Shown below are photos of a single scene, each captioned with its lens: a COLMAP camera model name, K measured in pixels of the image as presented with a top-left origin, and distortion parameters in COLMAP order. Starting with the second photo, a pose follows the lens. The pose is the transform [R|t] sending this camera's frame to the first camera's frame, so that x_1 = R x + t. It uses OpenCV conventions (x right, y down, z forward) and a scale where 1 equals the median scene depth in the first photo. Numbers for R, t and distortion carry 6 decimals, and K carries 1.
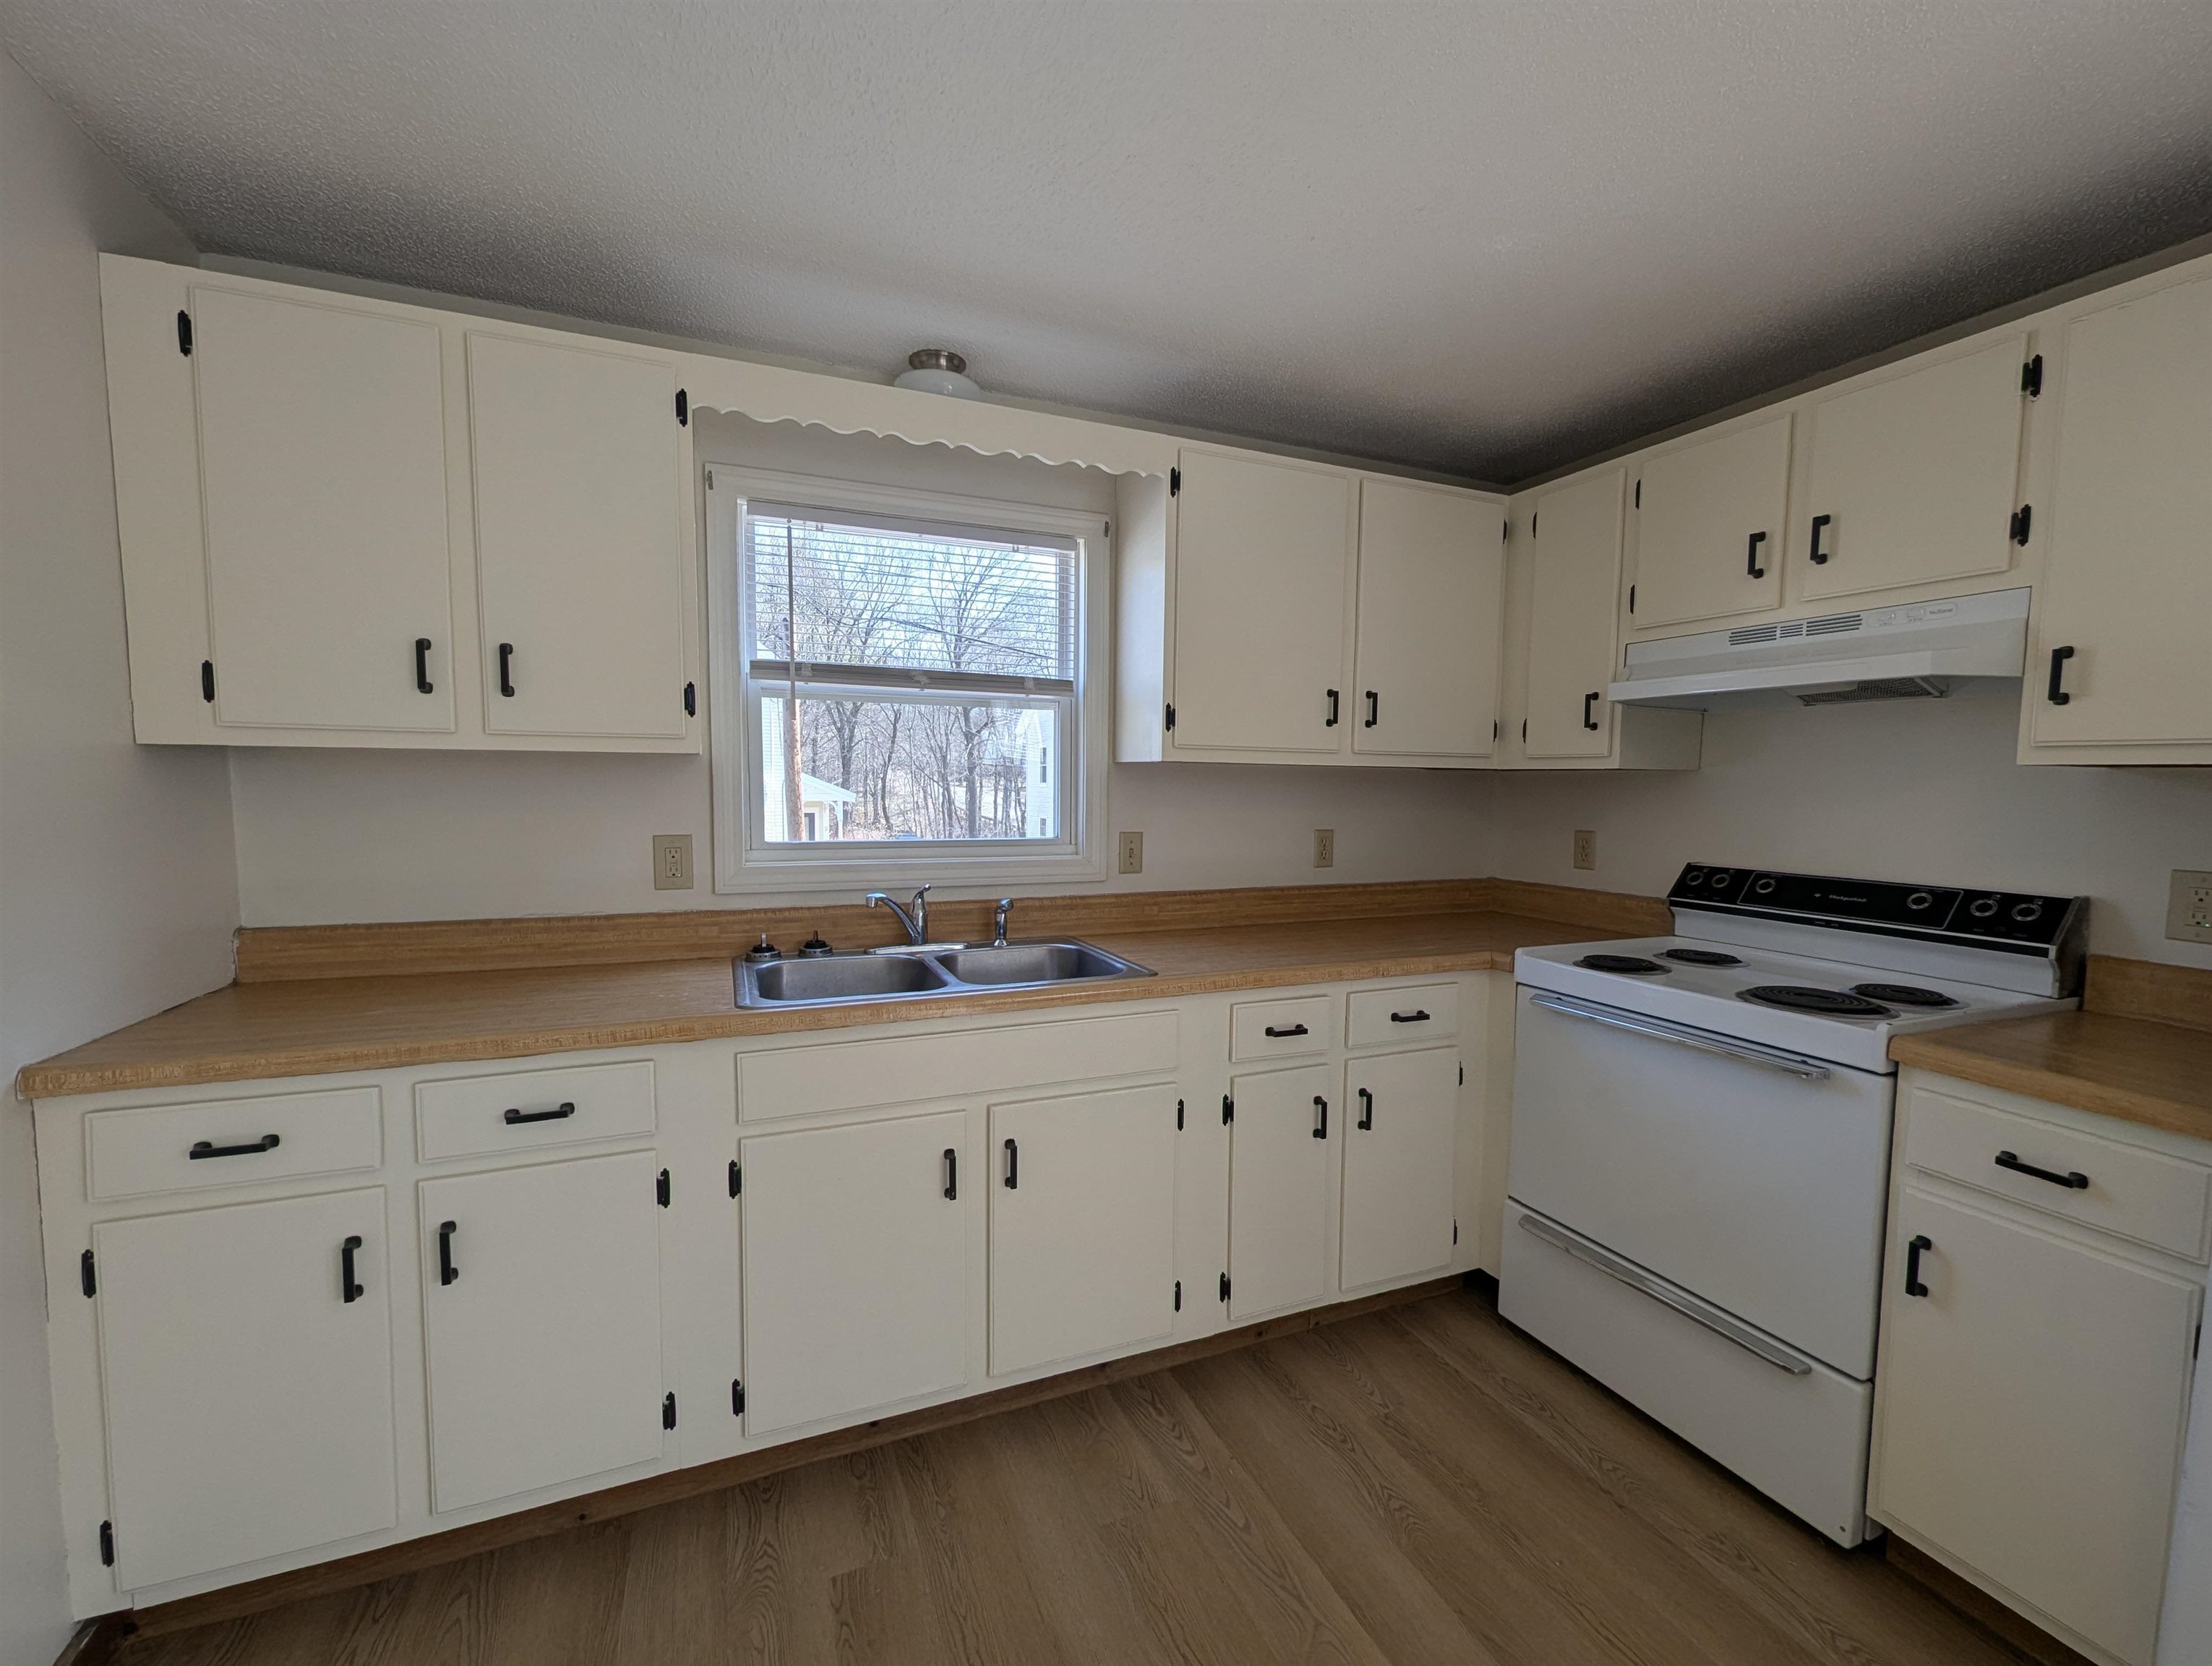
lens RADIAL K [[930.5, 0, 1112.7], [0, 930.5, 848.8], [0, 0, 1]] dist [-0.000071, 0.000653]
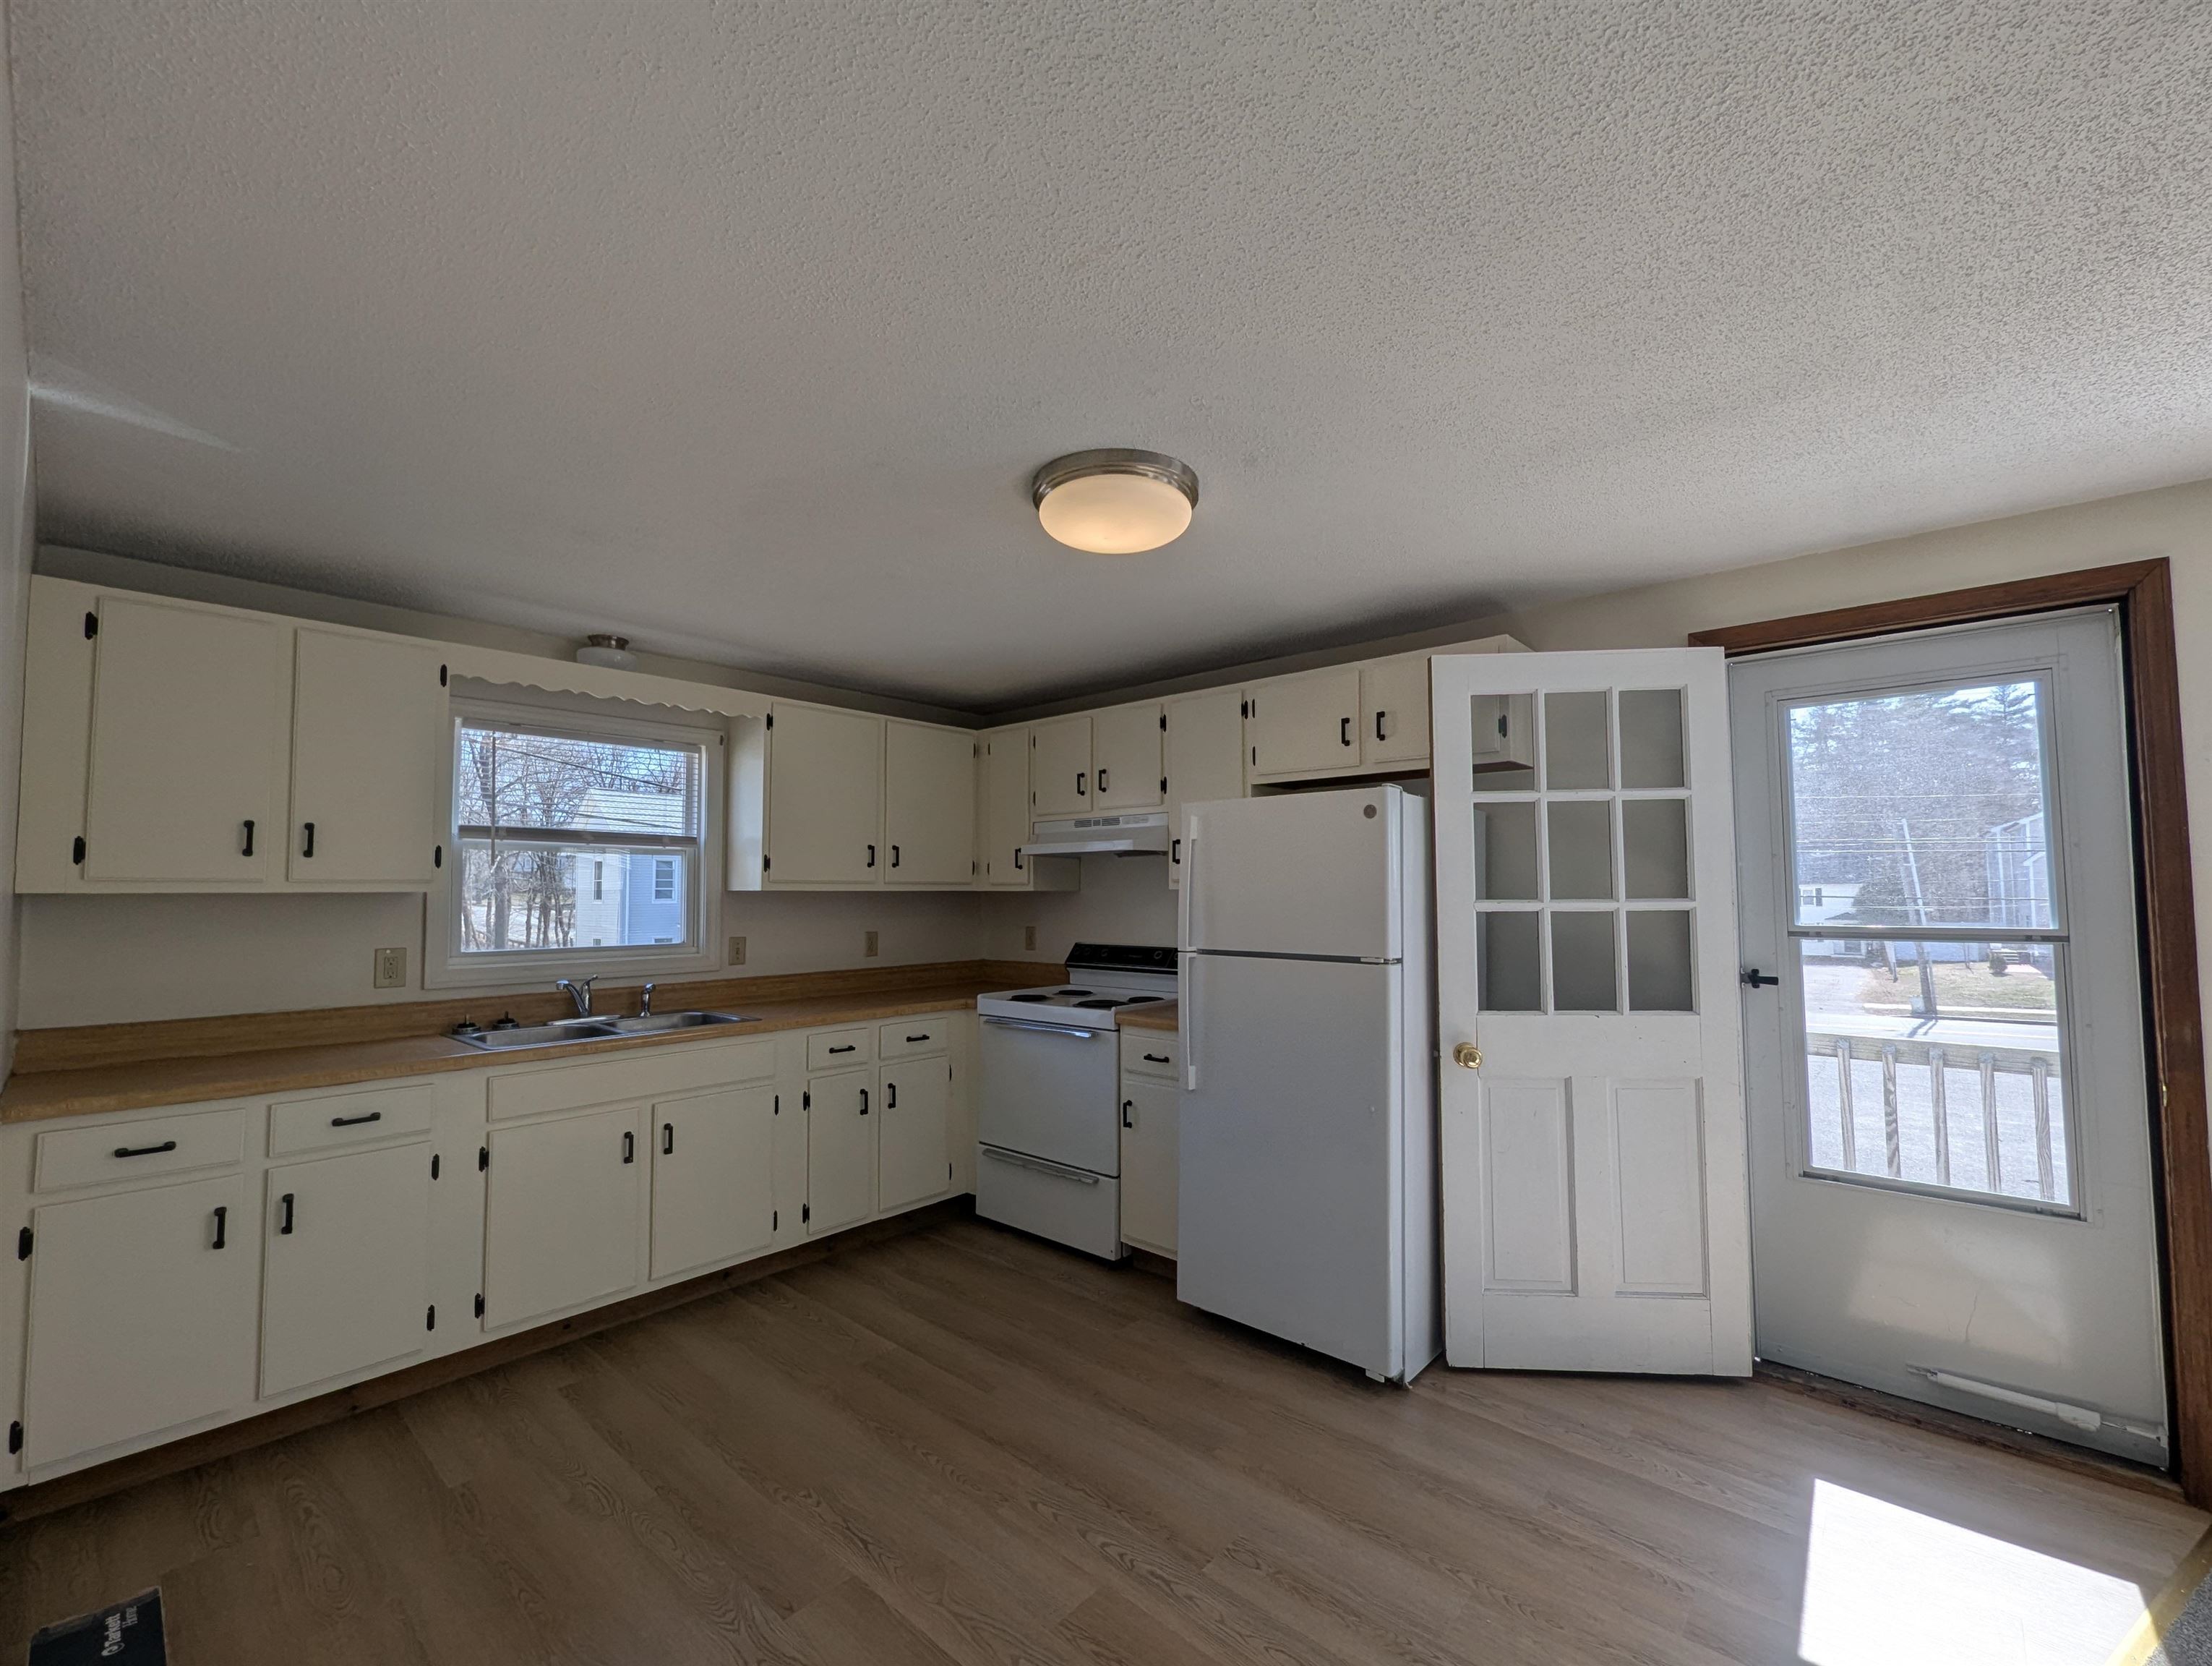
lens RADIAL K [[930.5, 0, 1110.7], [0, 930.5, 850.4], [0, 0, 1]] dist [-0.000071, 0.000653]
pose [[0.905826, 0.004076, 0.423631, -0.092259], [0.045827, 0.993143, -0.107546, 0.042262], [-0.421165, 0.116832, 0.899428, -0.799946]]
